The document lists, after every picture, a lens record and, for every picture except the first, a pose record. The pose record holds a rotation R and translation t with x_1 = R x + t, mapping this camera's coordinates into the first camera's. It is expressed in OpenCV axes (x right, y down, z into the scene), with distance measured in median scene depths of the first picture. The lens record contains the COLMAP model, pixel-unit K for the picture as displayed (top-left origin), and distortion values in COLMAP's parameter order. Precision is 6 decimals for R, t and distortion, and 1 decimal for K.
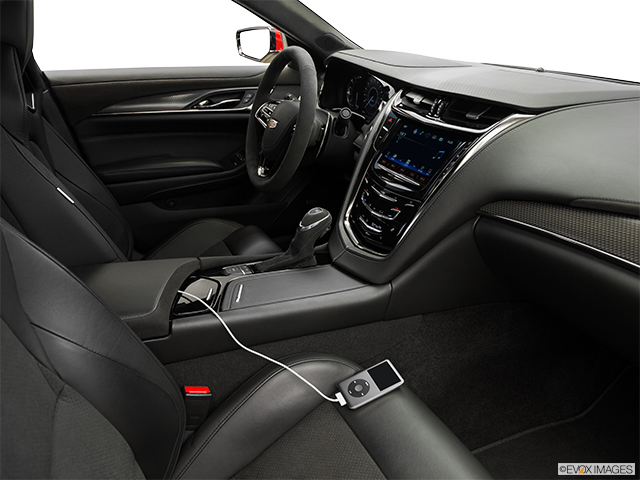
lens RADIAL K [[482.5, 0, 320.0], [0, 482.5, 240.0], [0, 0, 1]] dist [-0.133996, 0.074516]
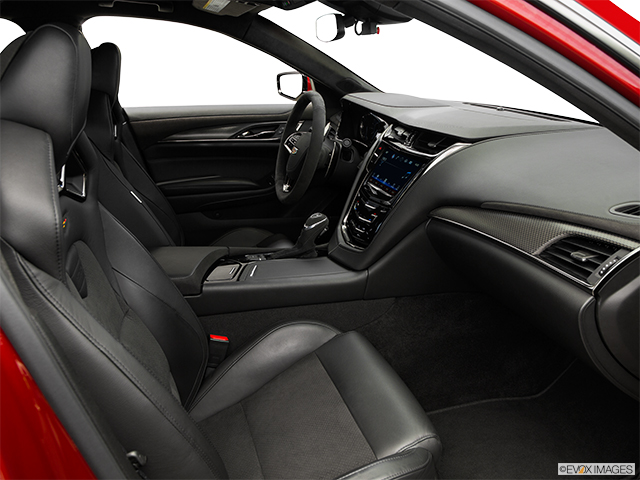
lens RADIAL K [[482.5, 0, 320.0], [0, 482.5, 240.0], [0, 0, 1]] dist [-0.133996, 0.074516]
pose [[0.992684, 0.031280, -0.116619, 0.152434], [-0.038448, 0.997474, -0.059730, 0.083016], [0.114456, 0.063776, 0.991379, -0.298835]]
